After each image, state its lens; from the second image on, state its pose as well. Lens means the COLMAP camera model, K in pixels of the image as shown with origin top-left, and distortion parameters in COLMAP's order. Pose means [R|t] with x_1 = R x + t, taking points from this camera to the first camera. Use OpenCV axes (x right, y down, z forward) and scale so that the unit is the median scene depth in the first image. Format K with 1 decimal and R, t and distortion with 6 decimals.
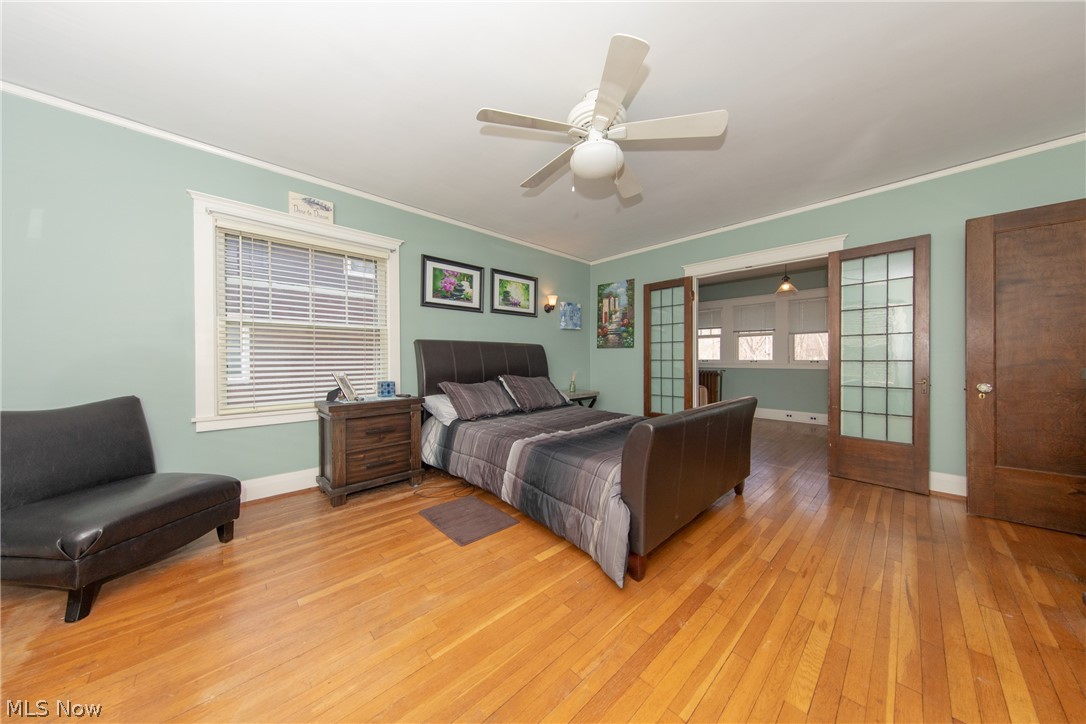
lens RADIAL K [[340.3, 0, 543.0], [0, 340.3, 362.0], [0, 0, 1]] dist [0.000557, 0.000111]
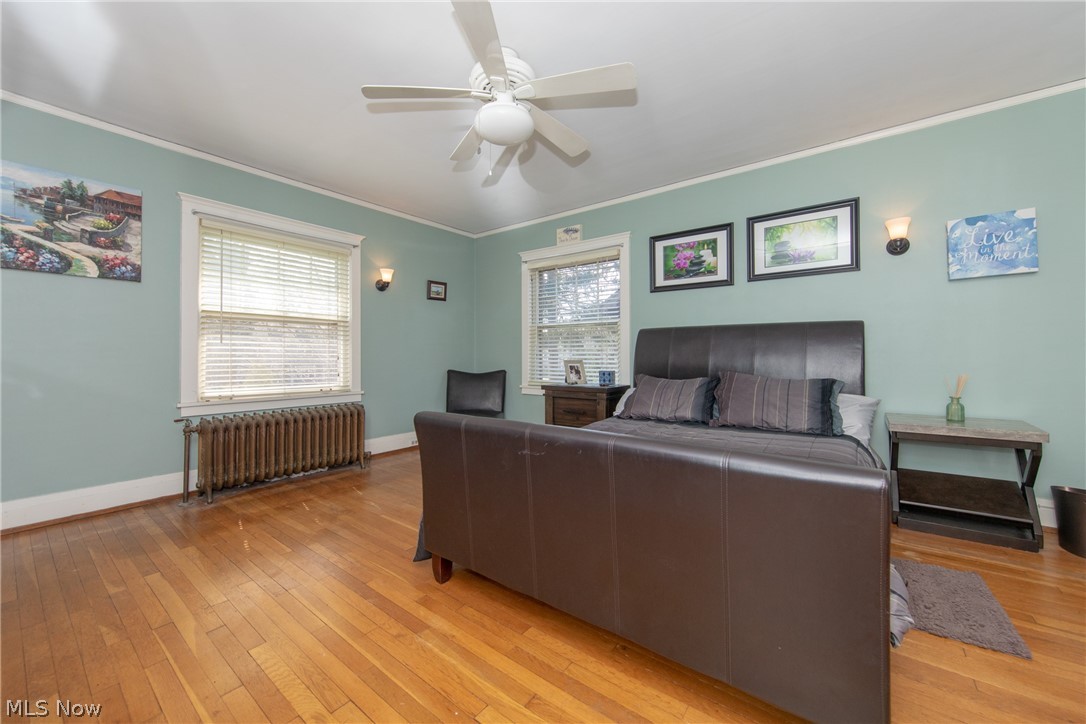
lens RADIAL K [[416.7, 0, 557.8], [0, 416.7, 353.7], [0, 0, 1]] dist [0.001339, 0.000144]
pose [[0.182860, 0.001914, -0.983137, 0.699868], [-0.001952, 0.999997, 0.001583, 0.001781], [0.983137, 0.001629, 0.182863, 0.524273]]
